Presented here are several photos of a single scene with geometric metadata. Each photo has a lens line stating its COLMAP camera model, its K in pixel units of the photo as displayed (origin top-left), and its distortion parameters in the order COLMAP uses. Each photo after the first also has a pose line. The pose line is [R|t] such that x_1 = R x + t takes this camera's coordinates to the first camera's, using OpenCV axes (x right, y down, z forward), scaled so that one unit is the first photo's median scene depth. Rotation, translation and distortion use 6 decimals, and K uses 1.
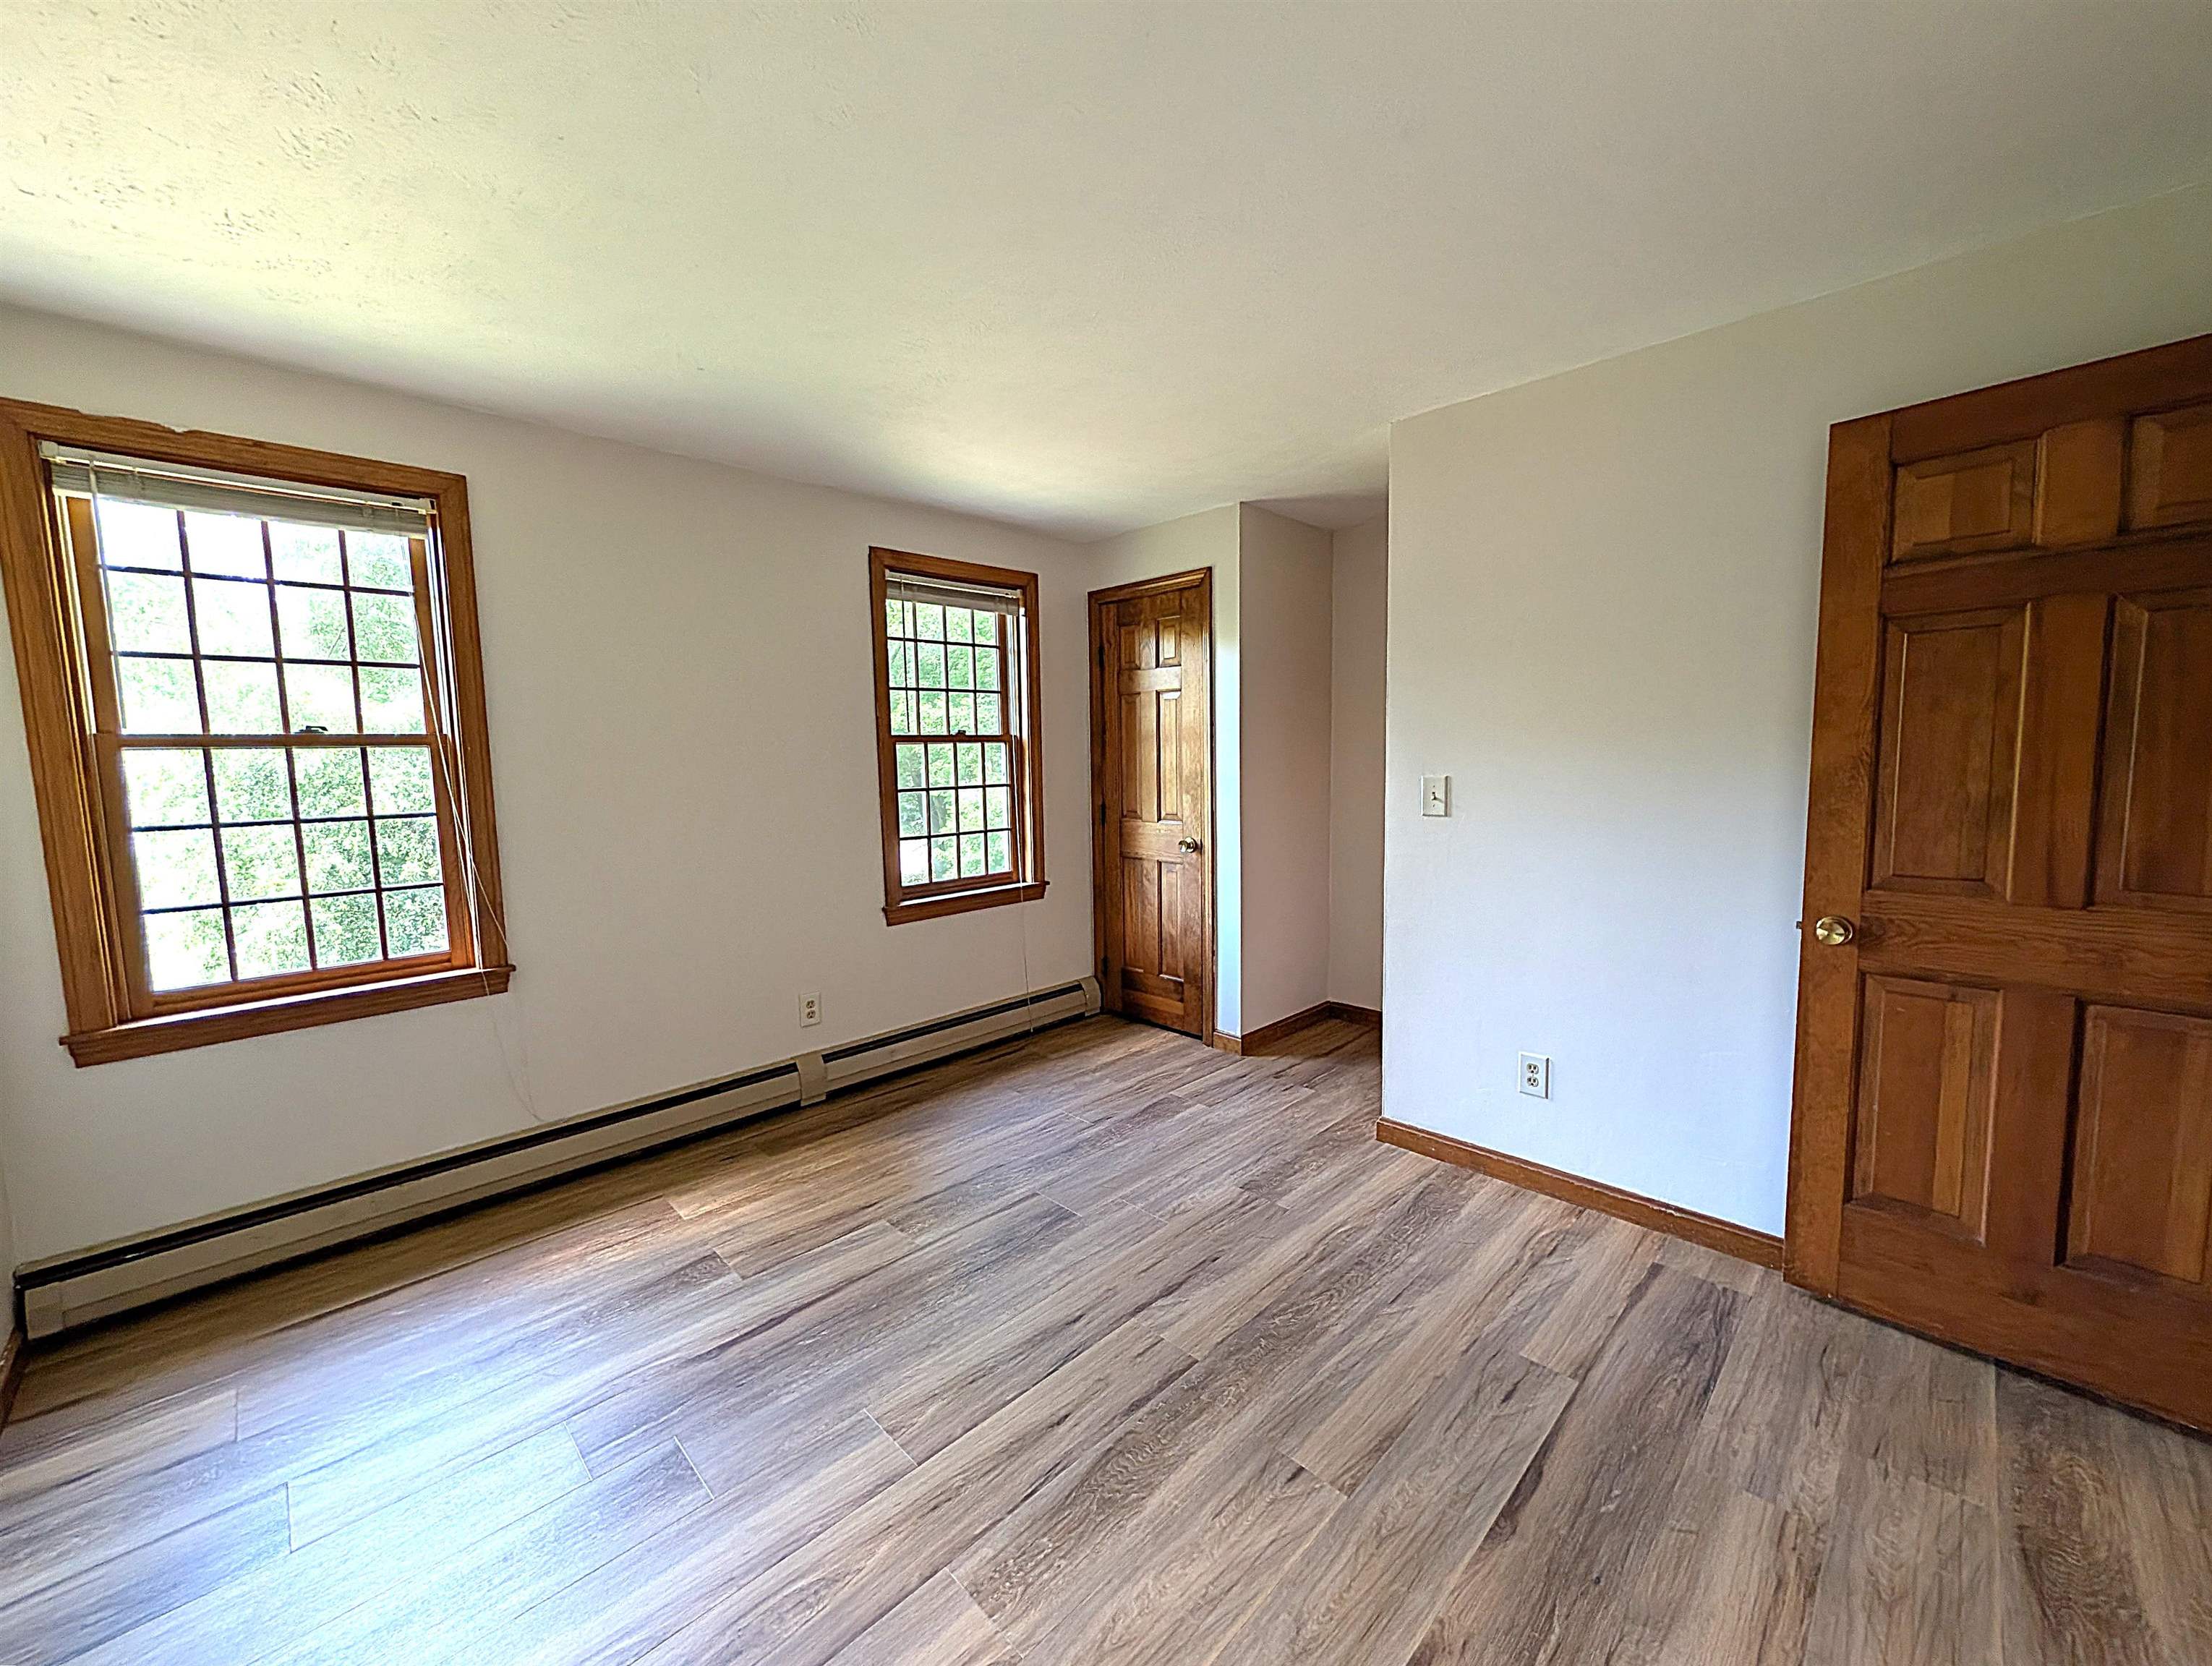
lens RADIAL K [[852.6, 0, 1115.7], [0, 852.6, 836.3], [0, 0, 1]] dist [-0.000892, -0.000121]
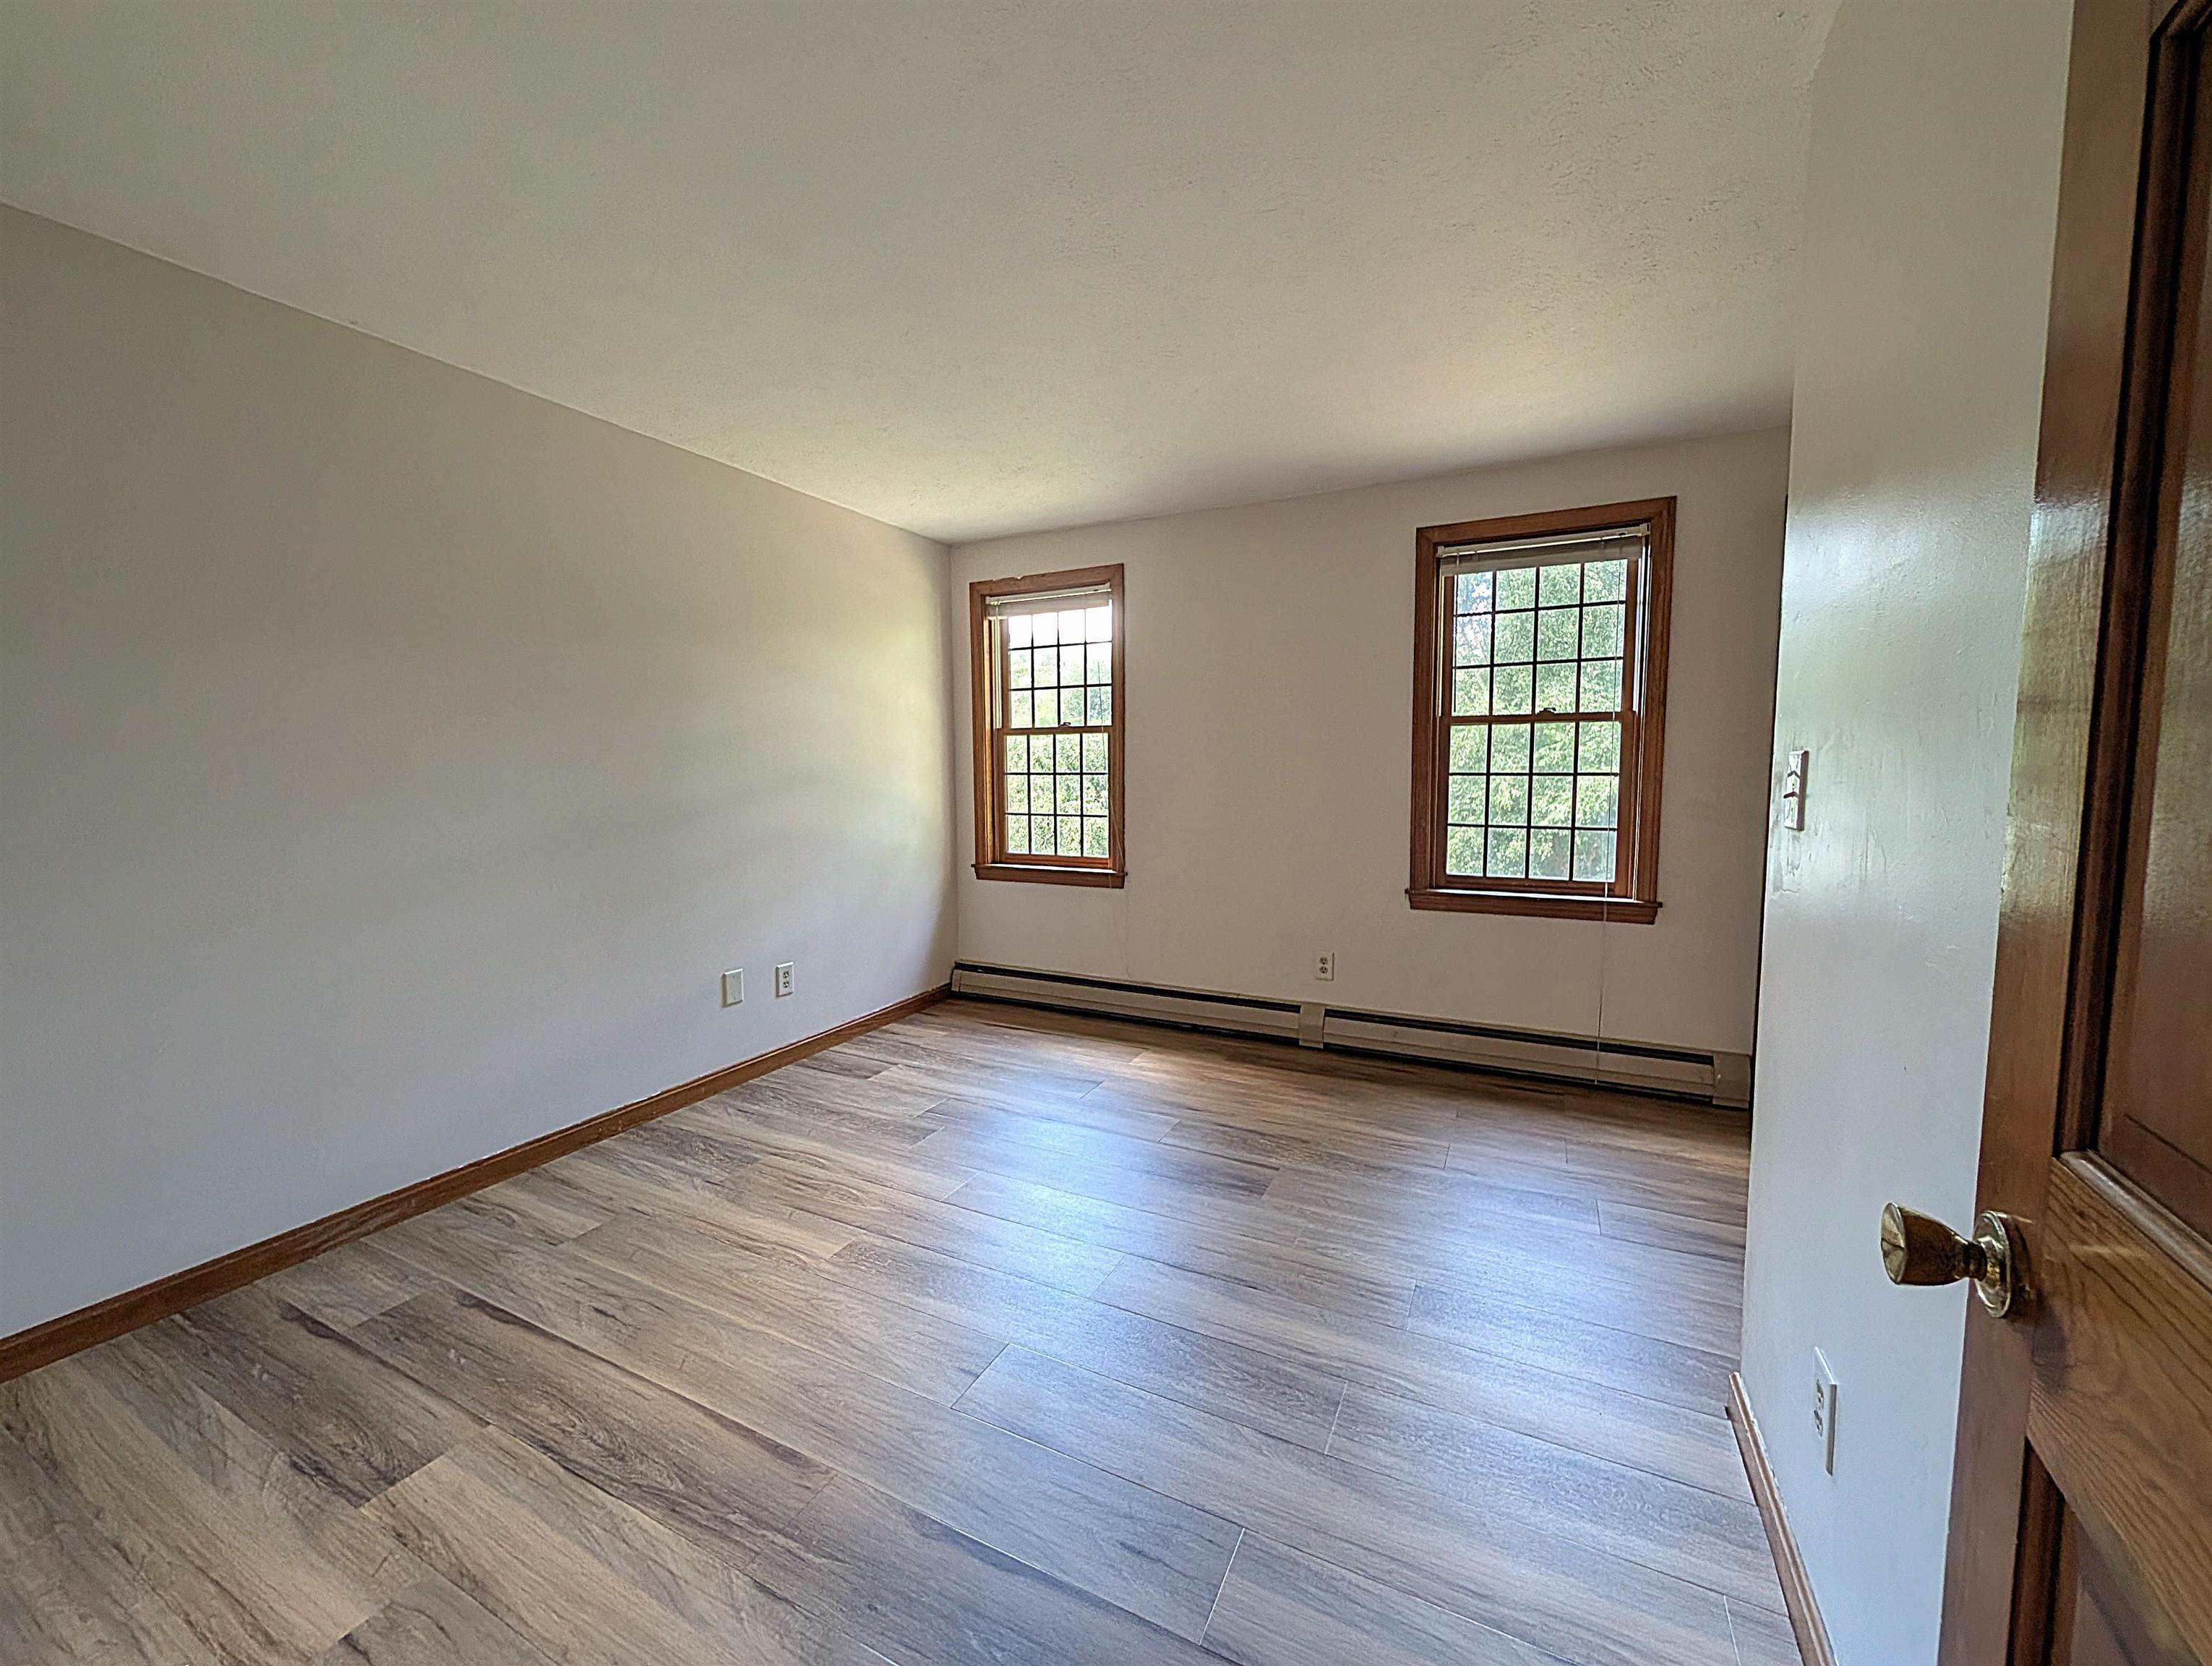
lens RADIAL K [[852.8, 0, 1115.7], [0, 852.8, 836.3], [0, 0, 1]] dist [-0.000892, -0.000121]
pose [[0.319279, 0.093397, -0.943047, 0.590898], [-0.095381, 0.993245, 0.066076, -0.012091], [0.942848, 0.068852, 0.326031, 0.368496]]
